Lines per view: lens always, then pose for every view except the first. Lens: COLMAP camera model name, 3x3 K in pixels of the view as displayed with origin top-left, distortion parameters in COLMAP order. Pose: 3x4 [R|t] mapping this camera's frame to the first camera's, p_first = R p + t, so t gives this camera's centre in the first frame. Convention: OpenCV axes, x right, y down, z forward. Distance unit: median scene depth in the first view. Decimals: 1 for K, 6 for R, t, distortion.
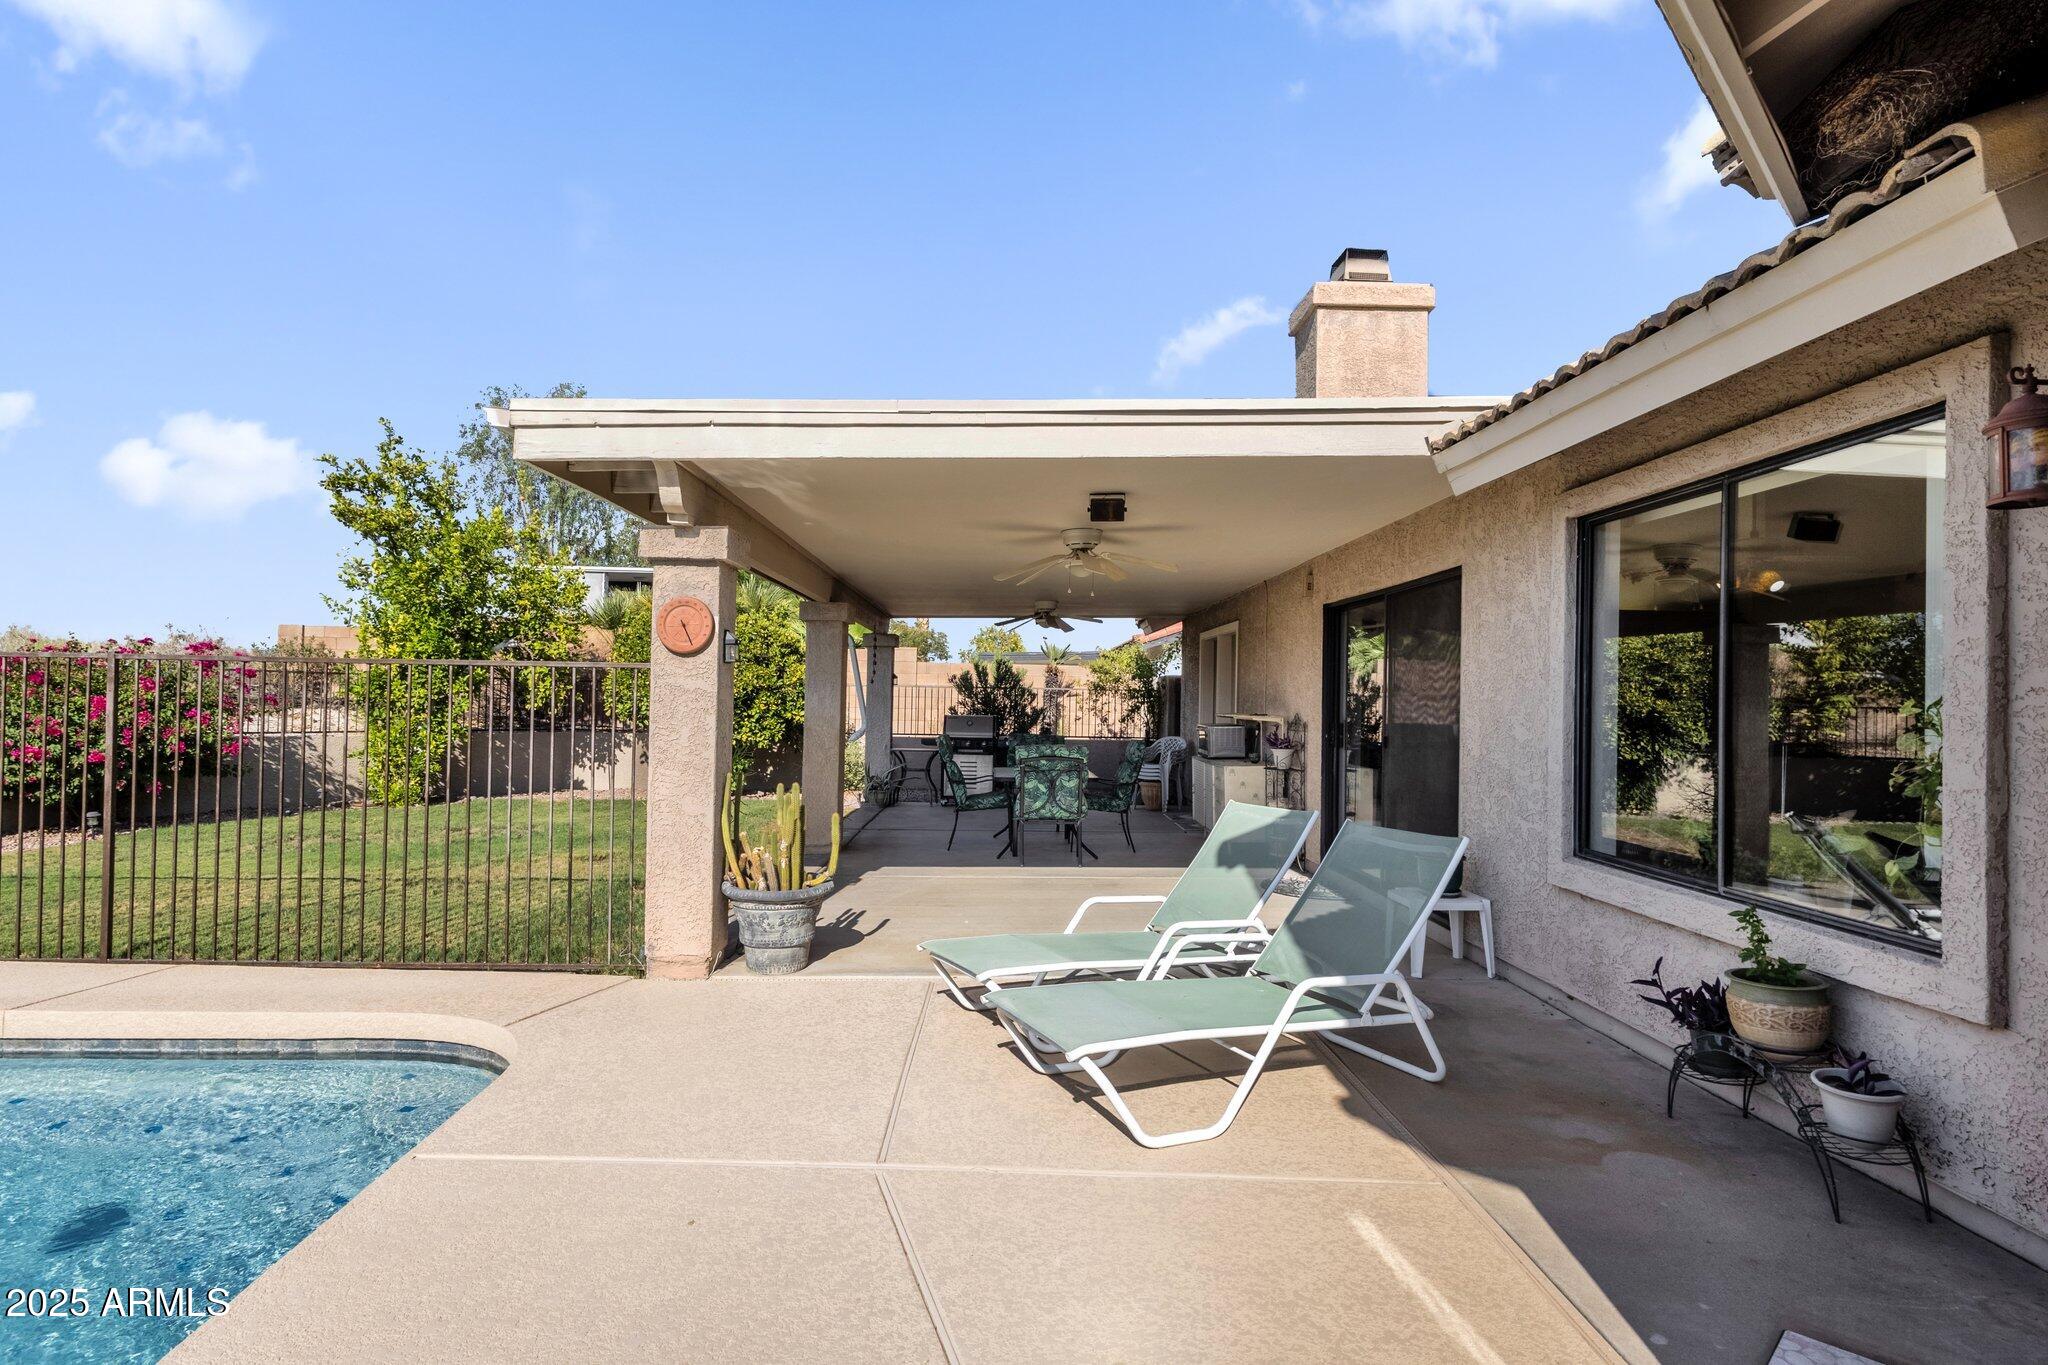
lens RADIAL K [[986.7, 0, 1024.0], [0, 986.7, 682.5], [0, 0, 1]] dist [-0.002197, -0.000987]
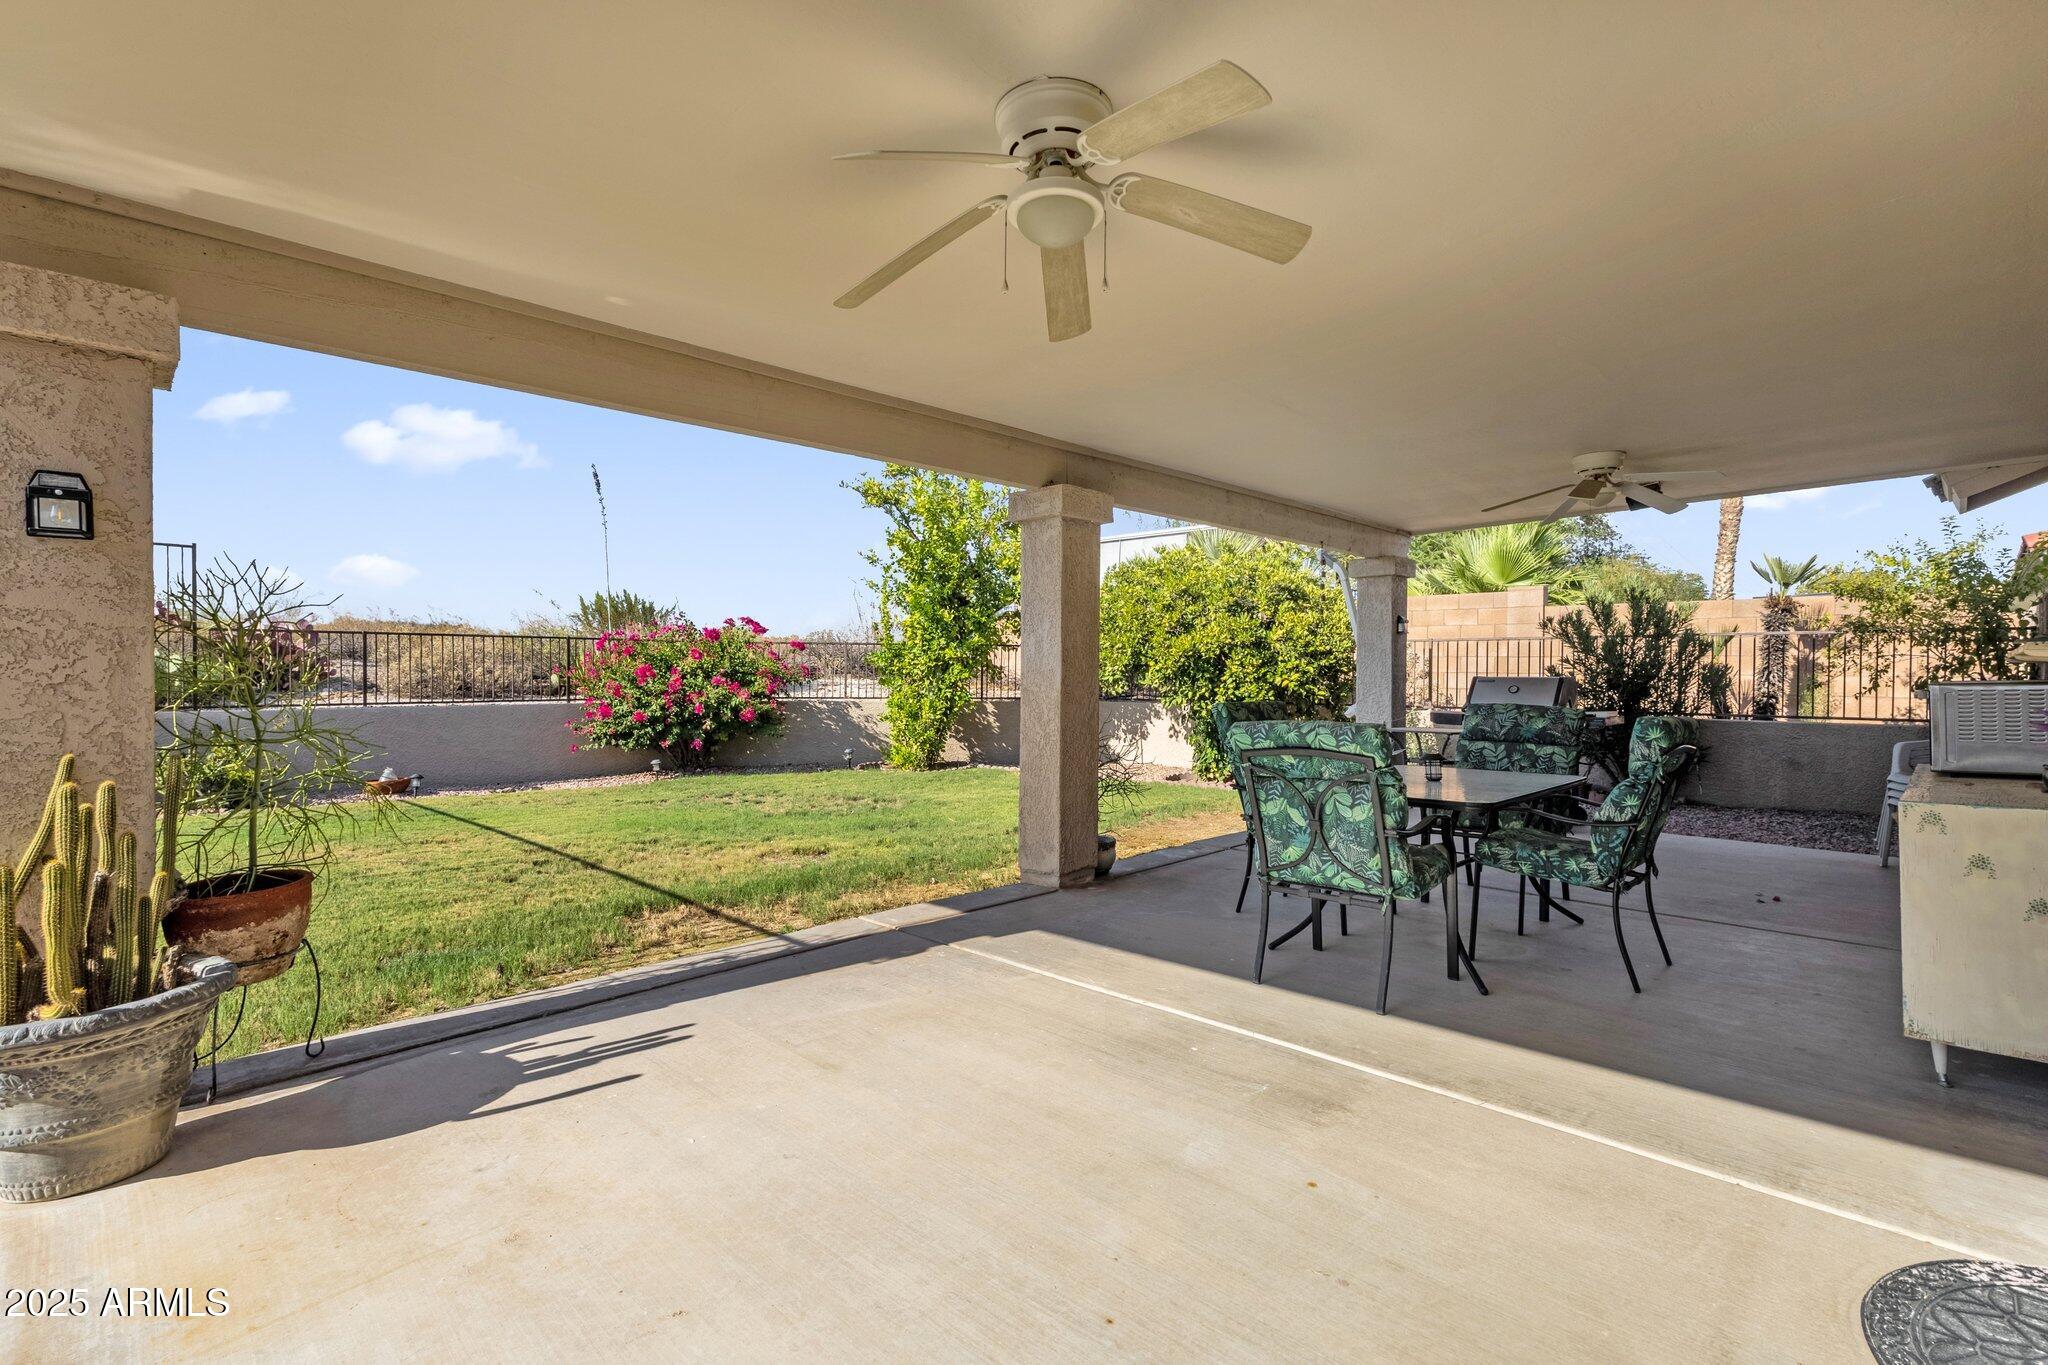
lens RADIAL K [[919.5, 0, 1024.0], [0, 919.5, 682.5], [0, 0, 1]] dist [-0.015928, -0.000080]
pose [[0.677703, -0.008615, -0.735285, 0.169201], [0.023232, 0.999683, 0.009700, 0.027016], [0.734968, -0.023656, 0.677689, 0.437939]]
